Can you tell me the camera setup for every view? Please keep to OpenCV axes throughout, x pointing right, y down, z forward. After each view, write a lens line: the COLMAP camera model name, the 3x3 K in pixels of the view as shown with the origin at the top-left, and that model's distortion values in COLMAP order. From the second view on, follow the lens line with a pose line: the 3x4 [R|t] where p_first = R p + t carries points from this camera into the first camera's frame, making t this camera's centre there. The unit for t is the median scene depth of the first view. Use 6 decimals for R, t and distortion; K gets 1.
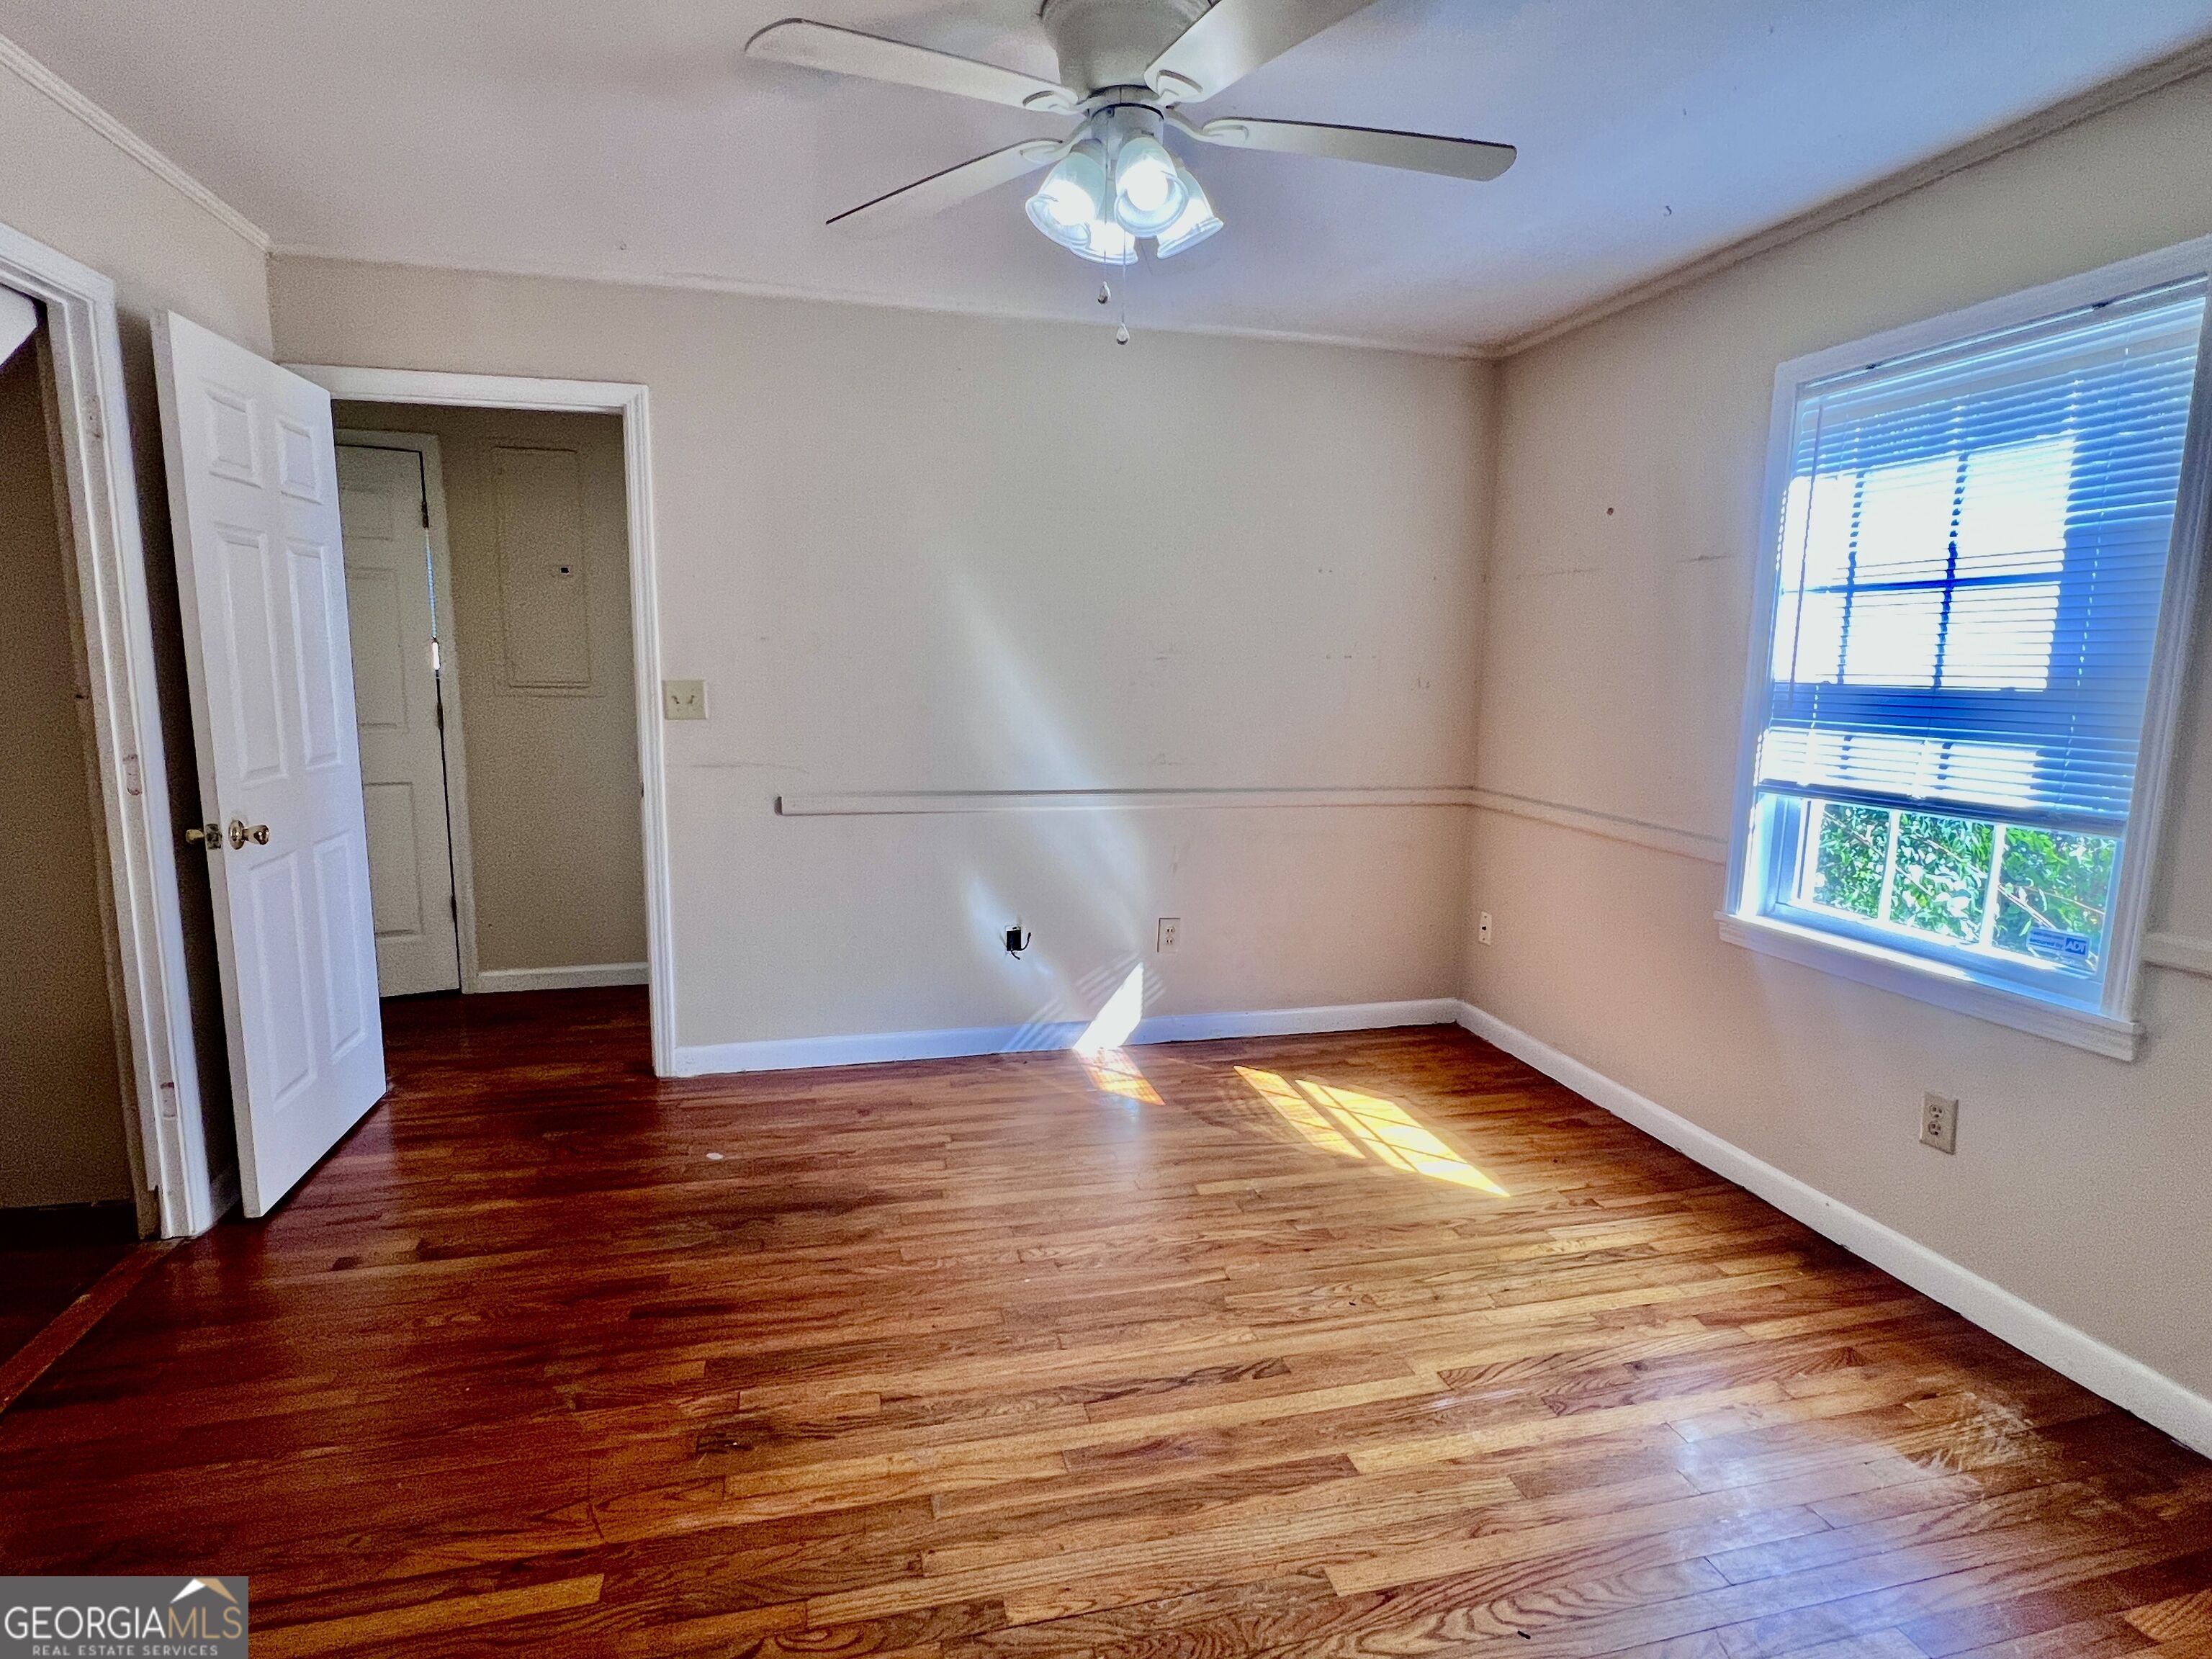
lens RADIAL K [[1150.1, 0, 1115.3], [0, 1150.1, 851.6], [0, 0, 1]] dist [-0.001376, -0.000167]
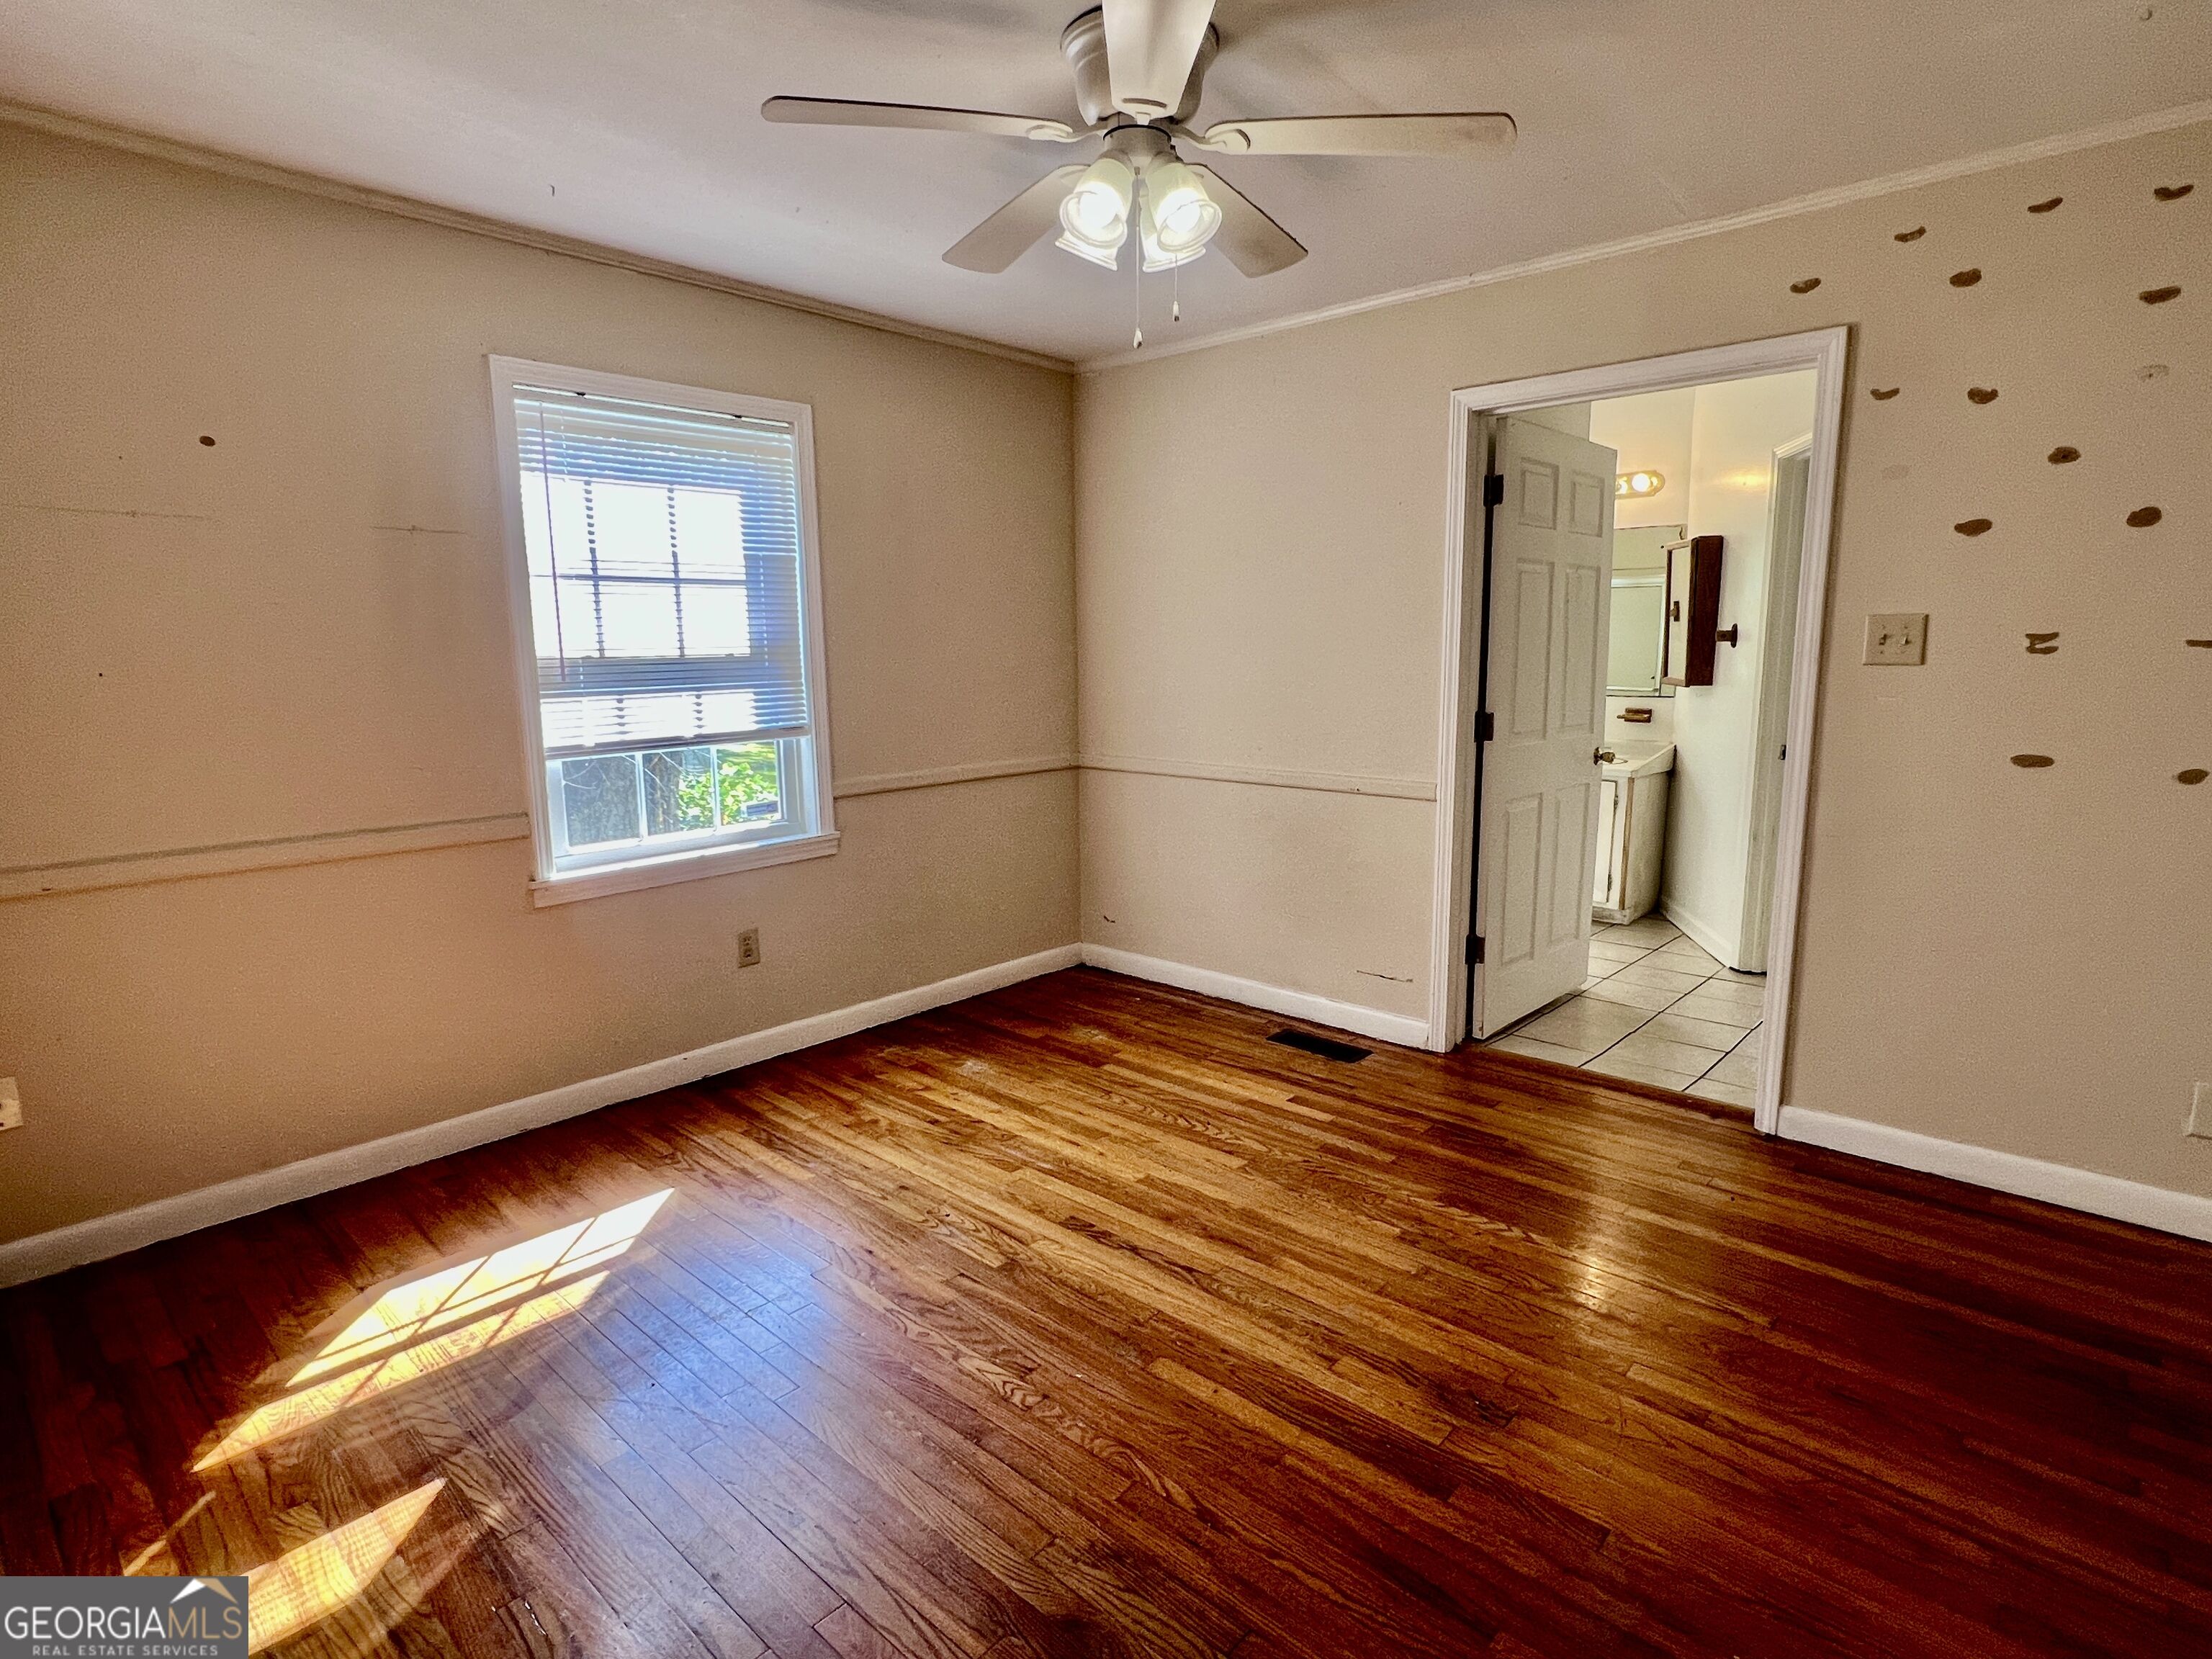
lens RADIAL K [[1150.1, 0, 1094.5], [0, 1150.1, 842.8], [0, 0, 1]] dist [-0.001376, -0.000167]
pose [[-0.533852, -0.156564, 0.830957, -0.732858], [0.144001, 0.951521, 0.271794, -0.231940], [-0.833226, 0.264756, -0.485426, 1.308142]]
